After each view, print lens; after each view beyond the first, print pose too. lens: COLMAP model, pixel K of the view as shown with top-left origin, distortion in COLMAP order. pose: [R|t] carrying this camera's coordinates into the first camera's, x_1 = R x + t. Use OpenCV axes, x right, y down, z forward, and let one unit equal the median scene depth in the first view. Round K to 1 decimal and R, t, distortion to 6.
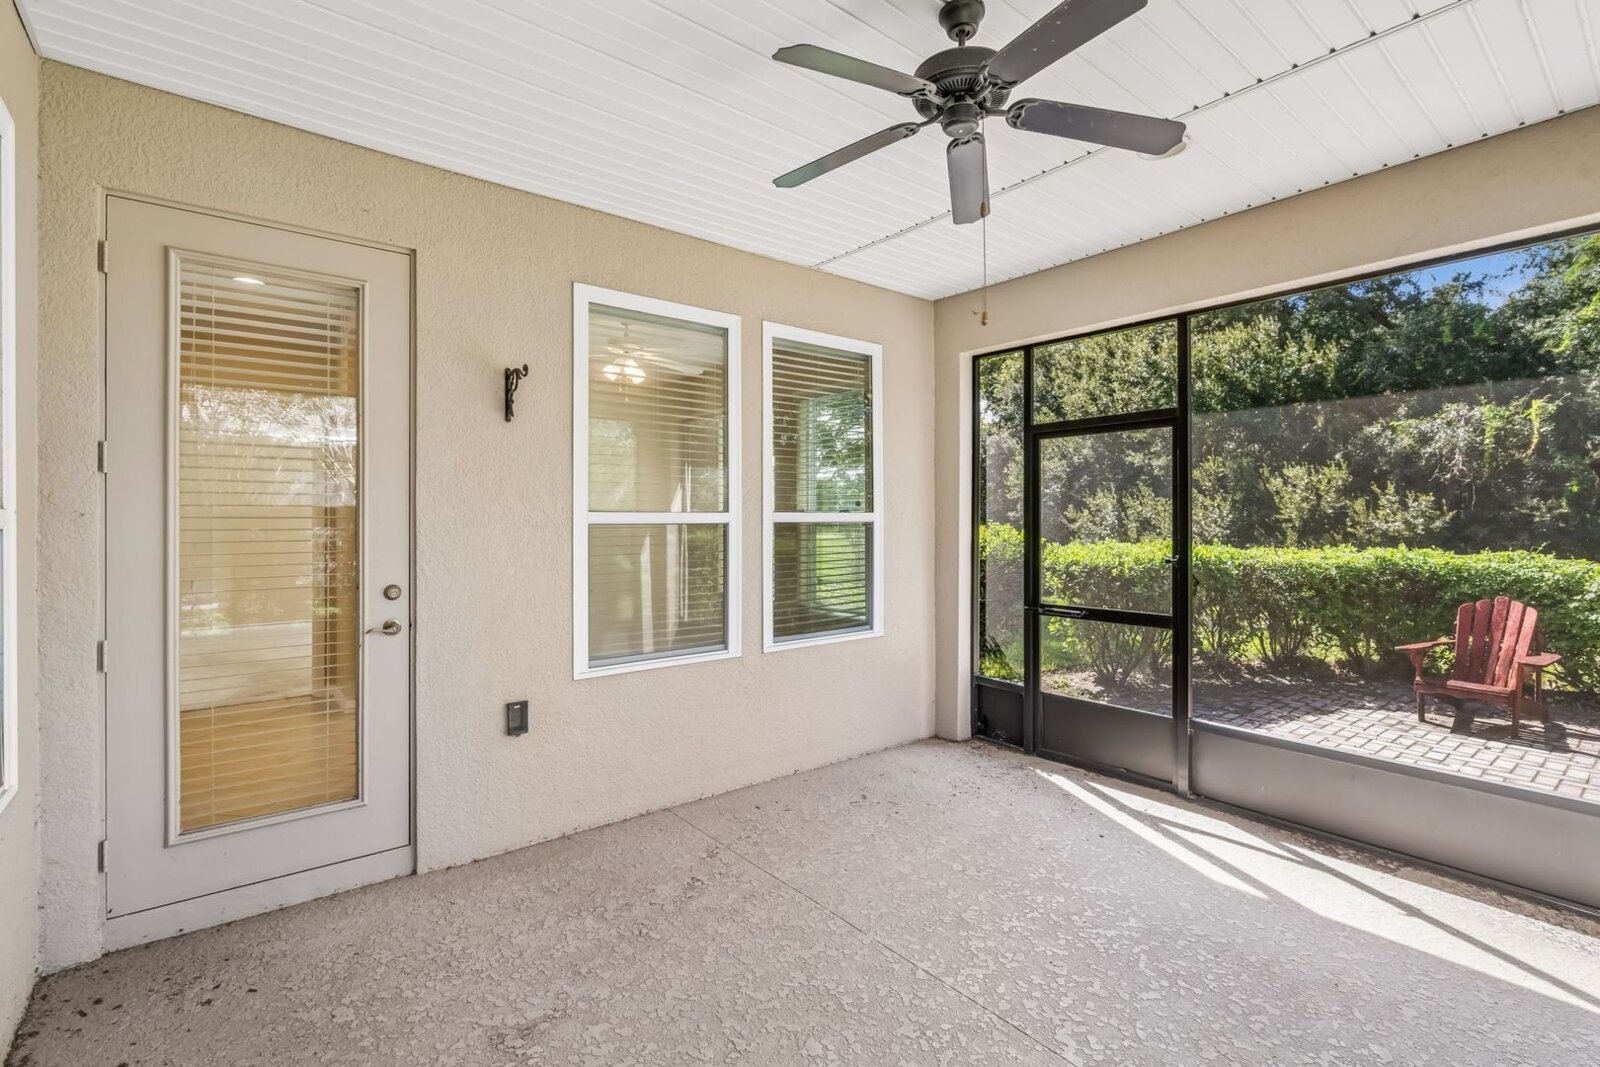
lens RADIAL K [[753.2, 0, 800.7], [0, 753.2, 512.9], [0, 0, 1]] dist [0.000371, -0.000395]
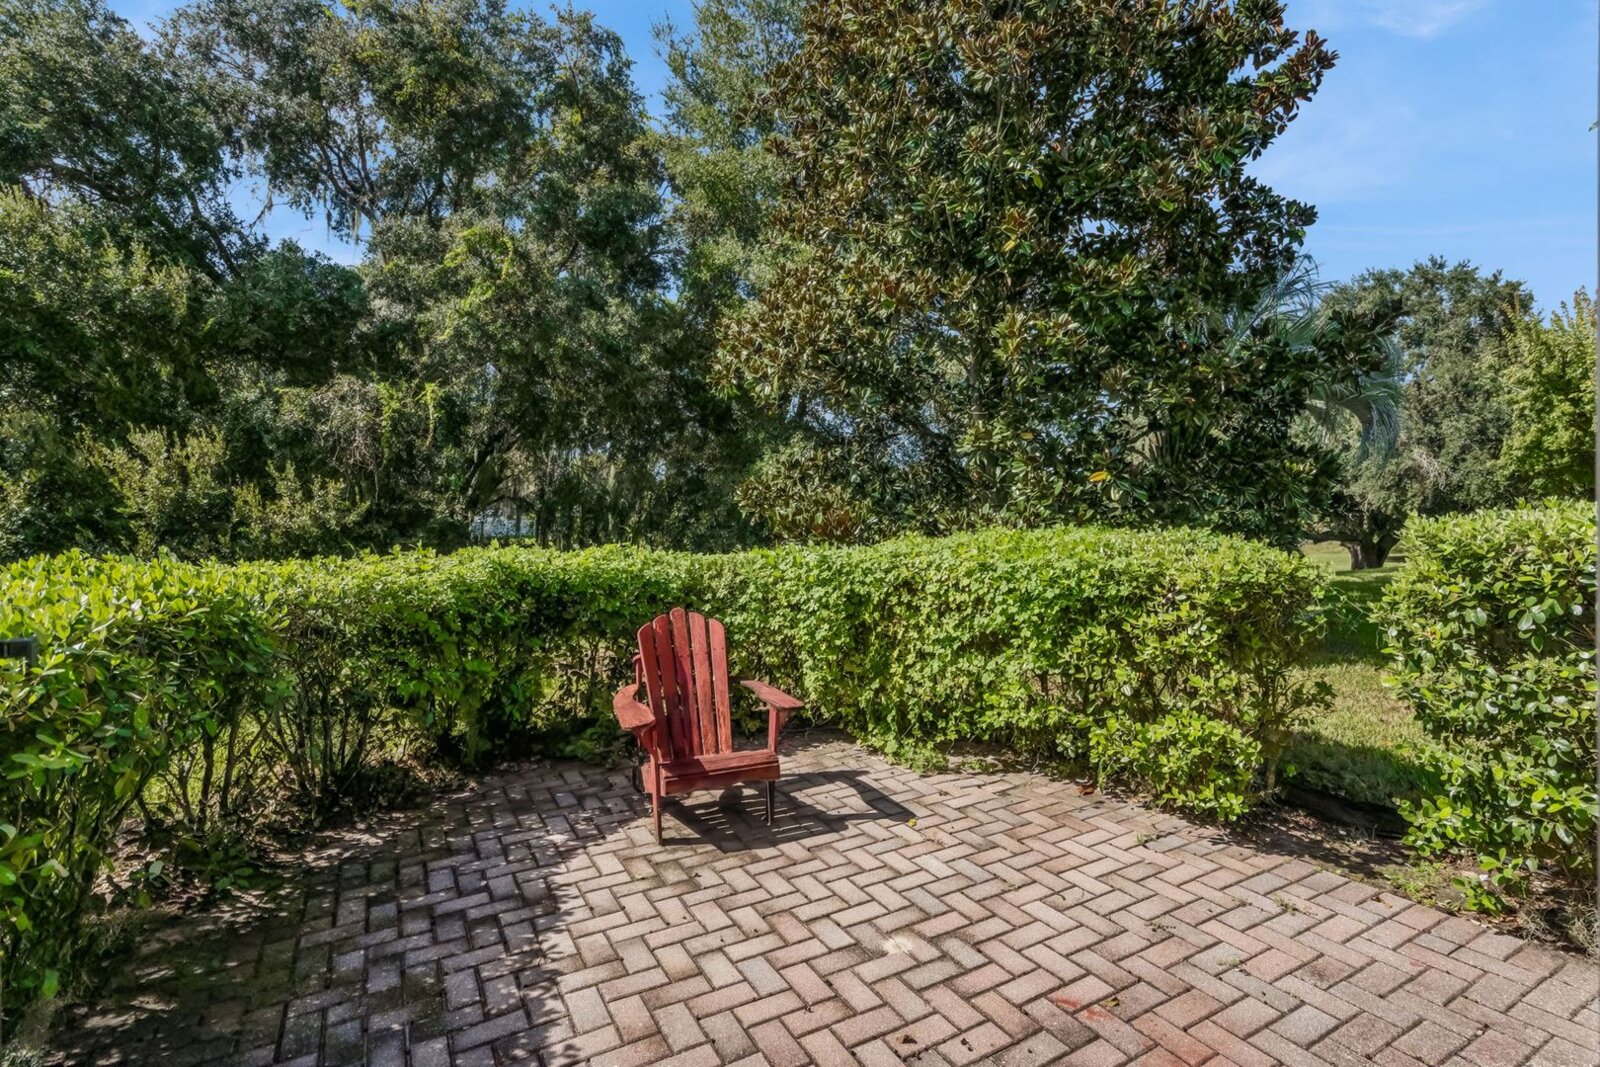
lens RADIAL K [[753.2, 0, 800.7], [0, 753.2, 512.9], [0, 0, 1]] dist [0.000371, -0.000395]
pose [[0.163411, -0.003226, 0.986553, 0.400700], [0.006110, 0.999979, 0.002258, 0.033276], [-0.986539, 0.005659, 0.163427, 1.219962]]
